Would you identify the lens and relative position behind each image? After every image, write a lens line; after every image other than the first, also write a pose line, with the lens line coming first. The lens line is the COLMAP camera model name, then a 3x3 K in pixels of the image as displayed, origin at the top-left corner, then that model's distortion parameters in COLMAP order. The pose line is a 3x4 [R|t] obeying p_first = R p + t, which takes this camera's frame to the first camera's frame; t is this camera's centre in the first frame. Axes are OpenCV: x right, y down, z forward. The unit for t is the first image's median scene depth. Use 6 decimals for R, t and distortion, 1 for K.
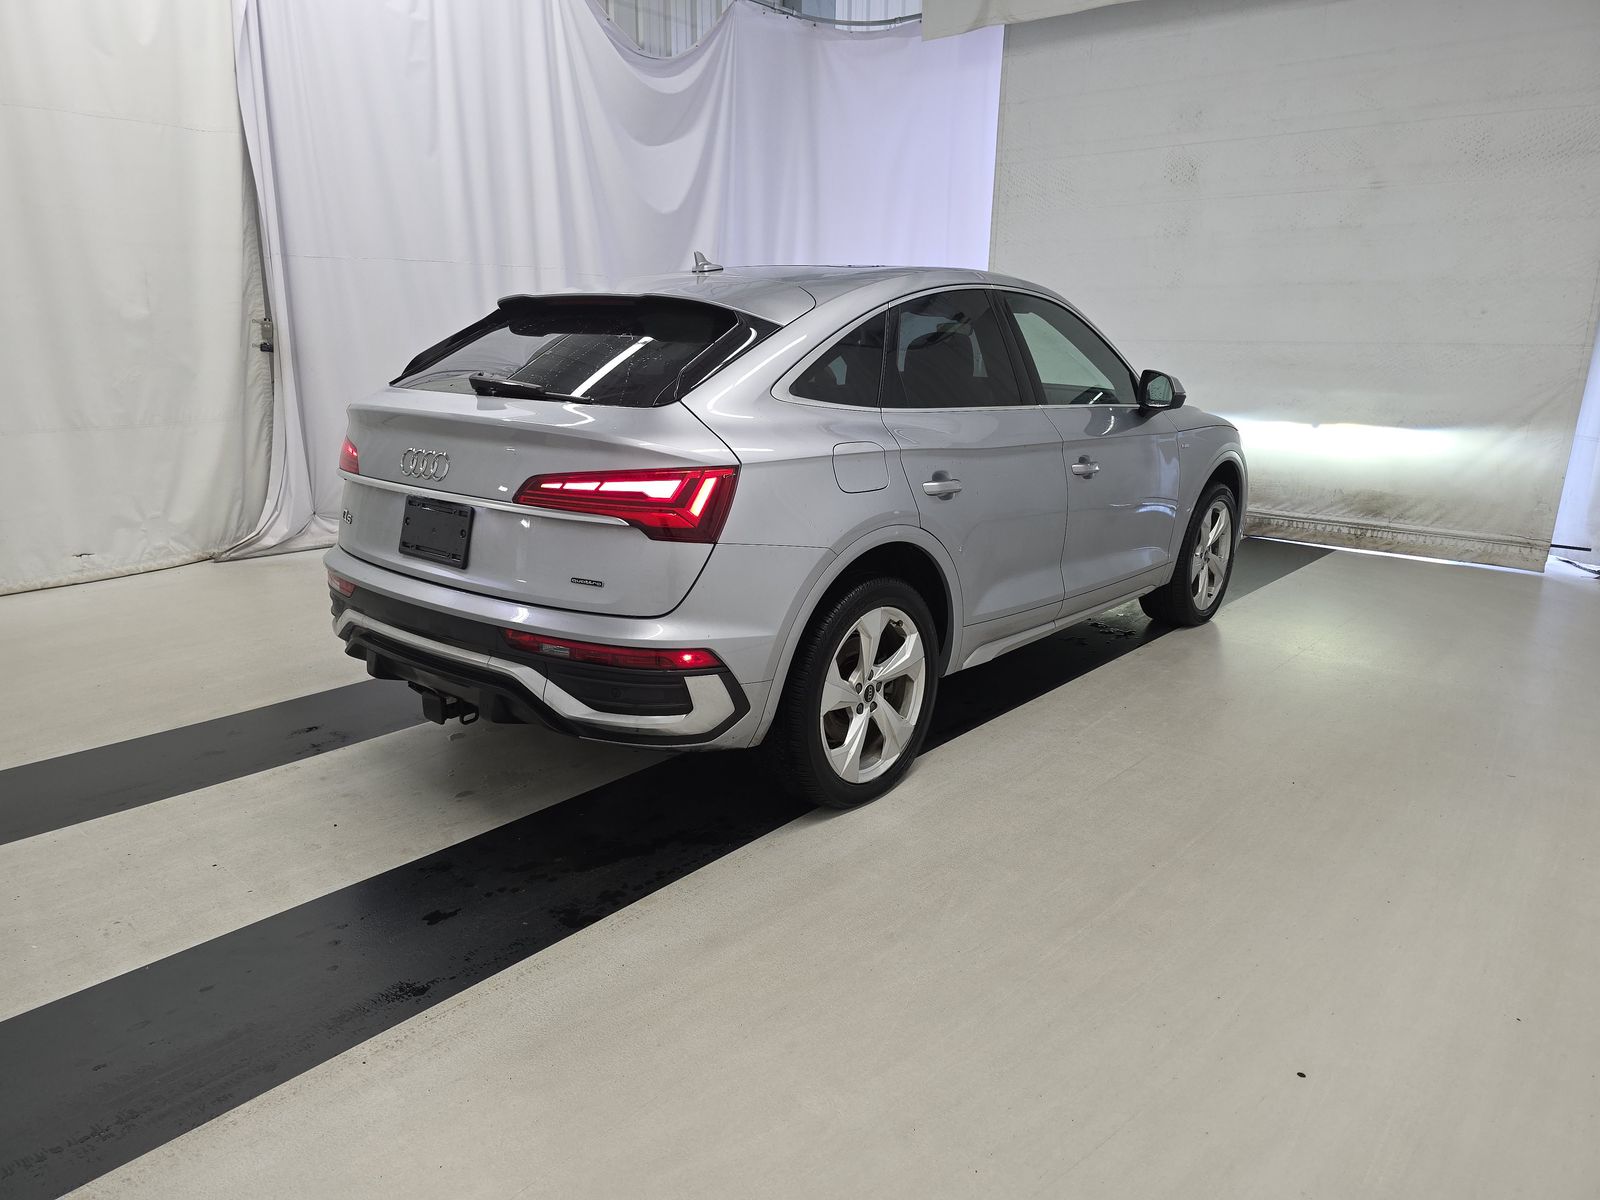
lens RADIAL K [[1110.7, 0, 831.6], [0, 1110.7, 595.4], [0, 0, 1]] dist [0.043158, -0.001205]
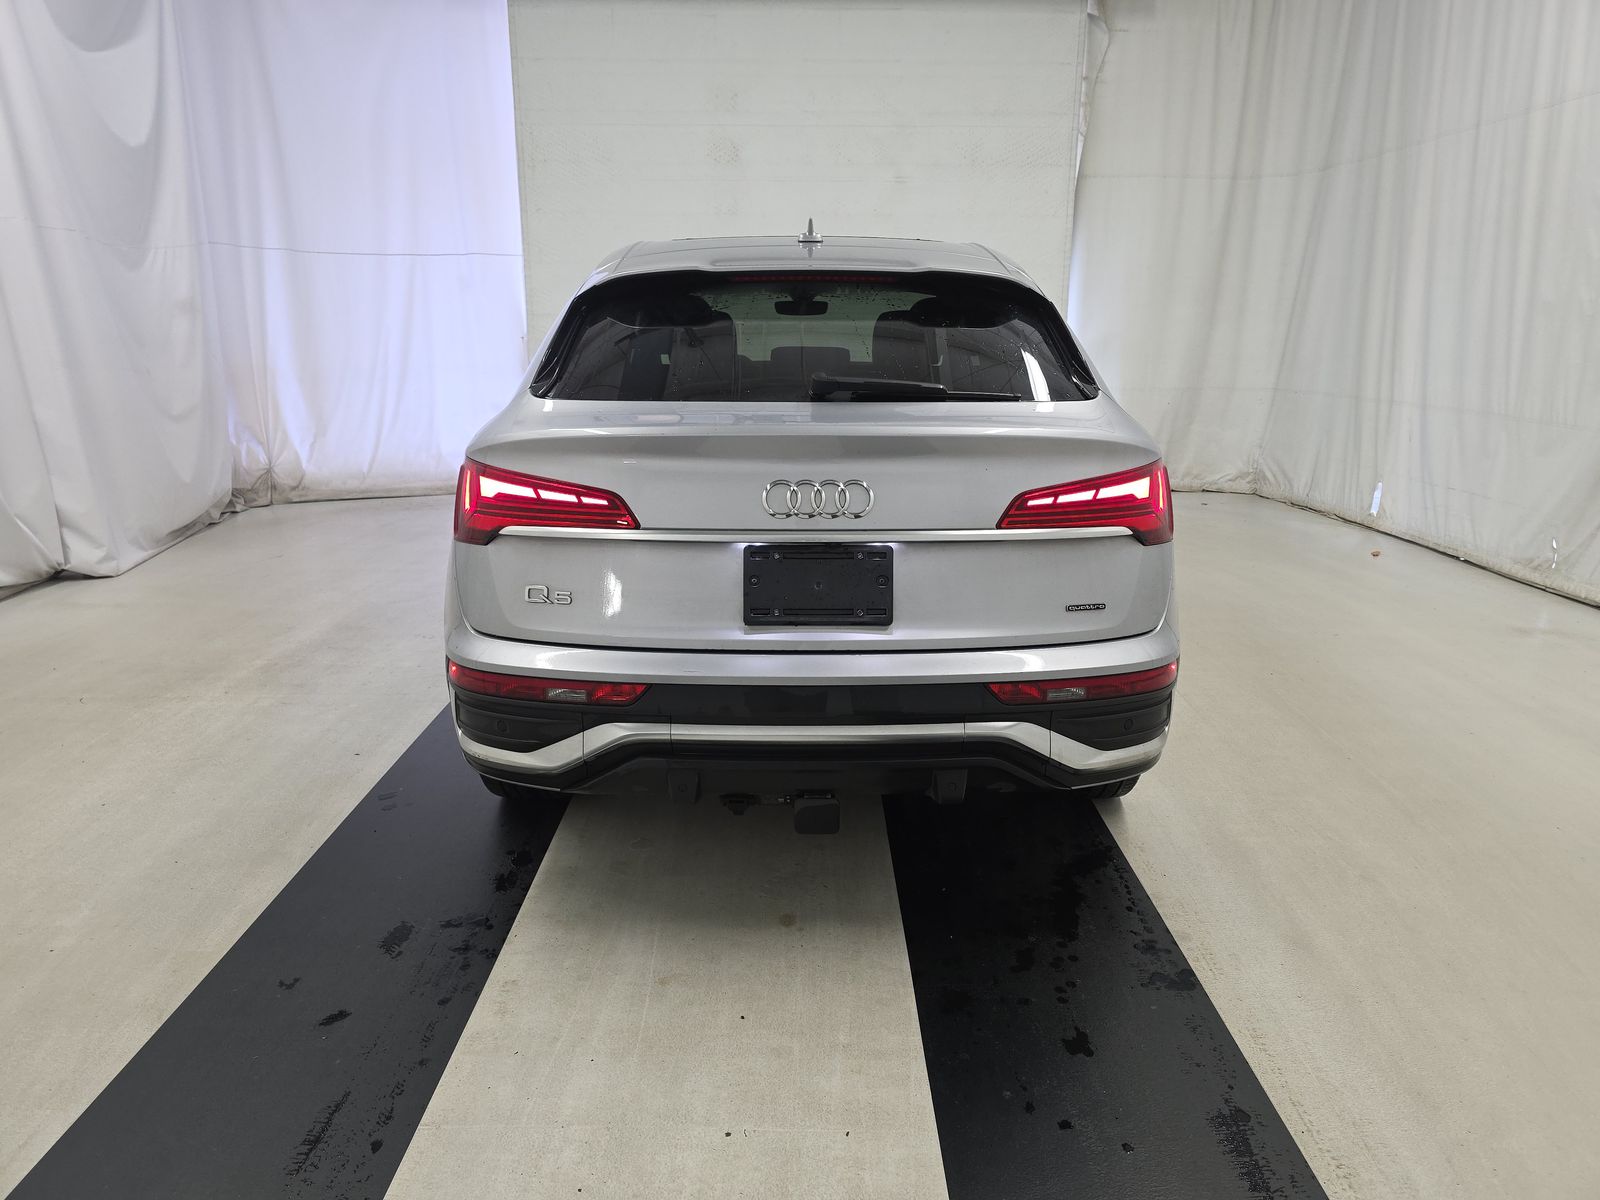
lens RADIAL K [[1105.8, 0, 800.0], [0, 1105.8, 600.0], [0, 0, 1]] dist [0.070163, -0.063743]
pose [[0.758886, -0.174764, 0.627335, -0.854712], [0.158518, 0.983917, 0.082343, -0.113878], [-0.631636, 0.036955, 0.774384, 0.438617]]
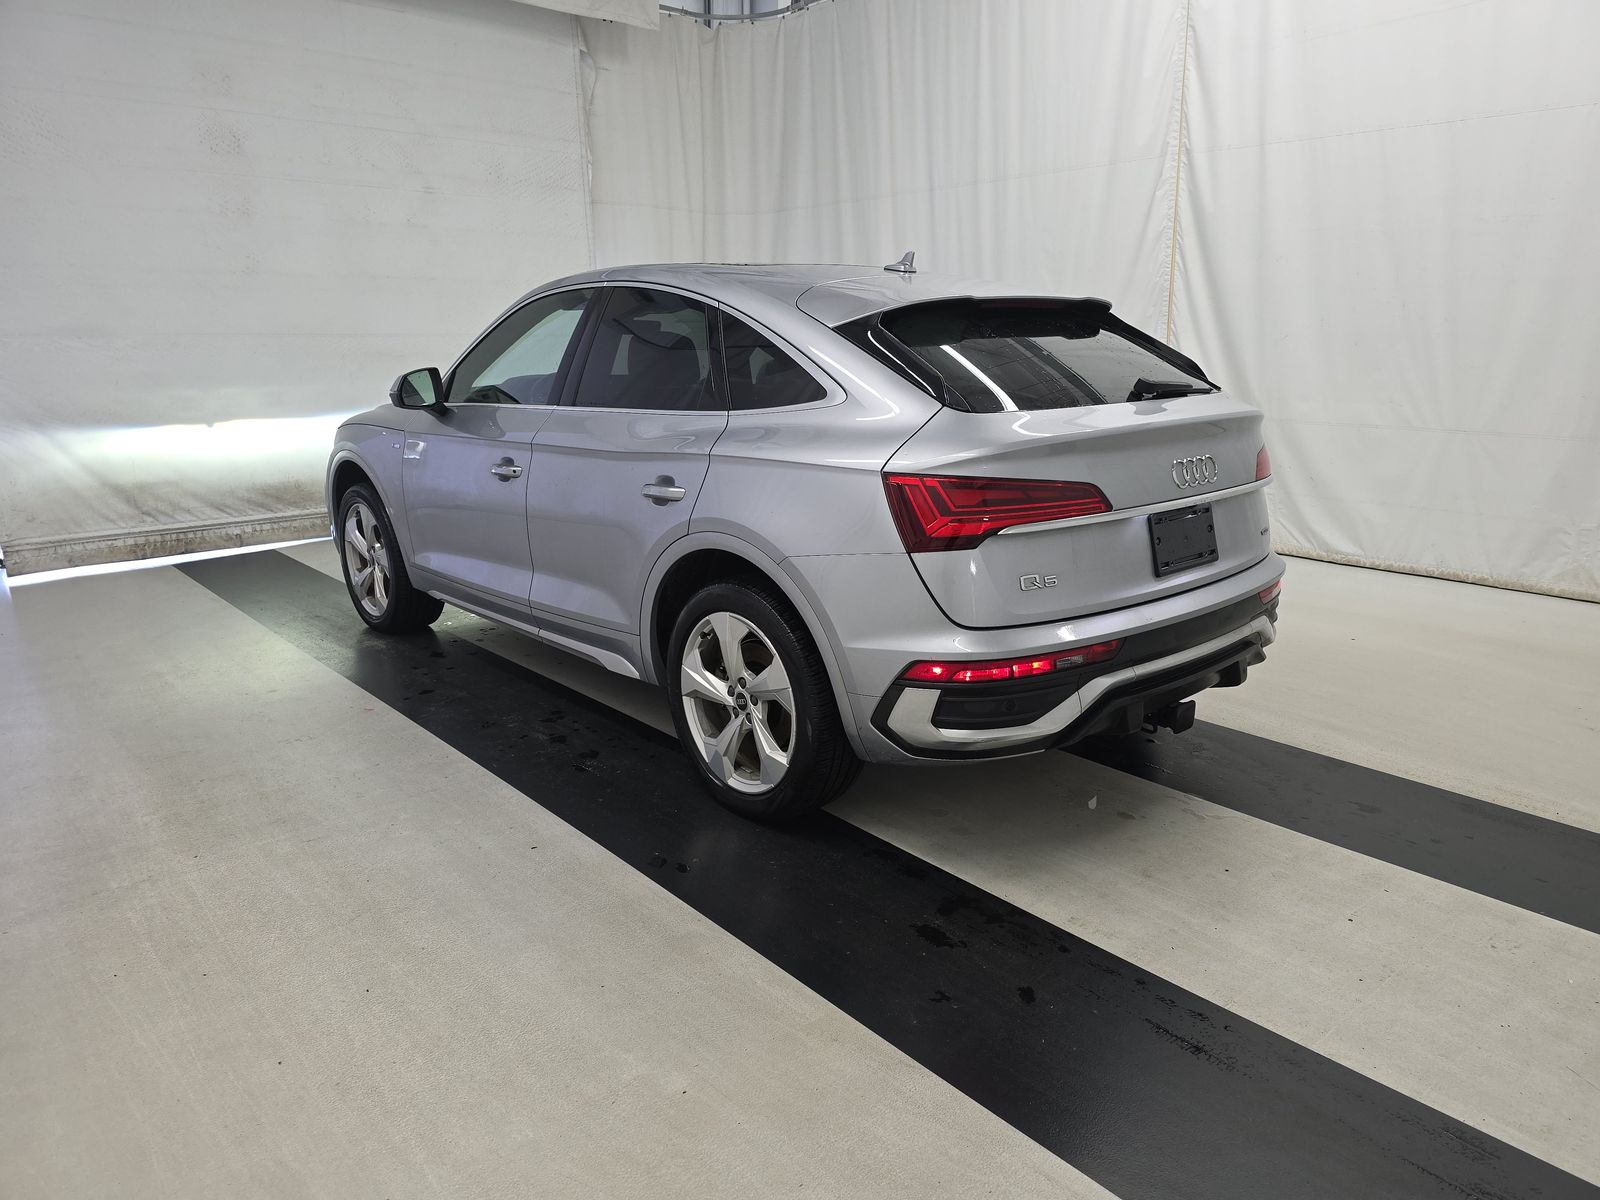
lens RADIAL K [[1110.7, 0, 831.6], [0, 1110.7, 595.4], [0, 0, 1]] dist [0.043158, -0.001205]
pose [[0.121888, -0.249759, 0.960606, -1.366626], [0.238638, 0.946807, 0.215891, -0.297292], [-0.963429, 0.202922, 0.175006, 1.138926]]
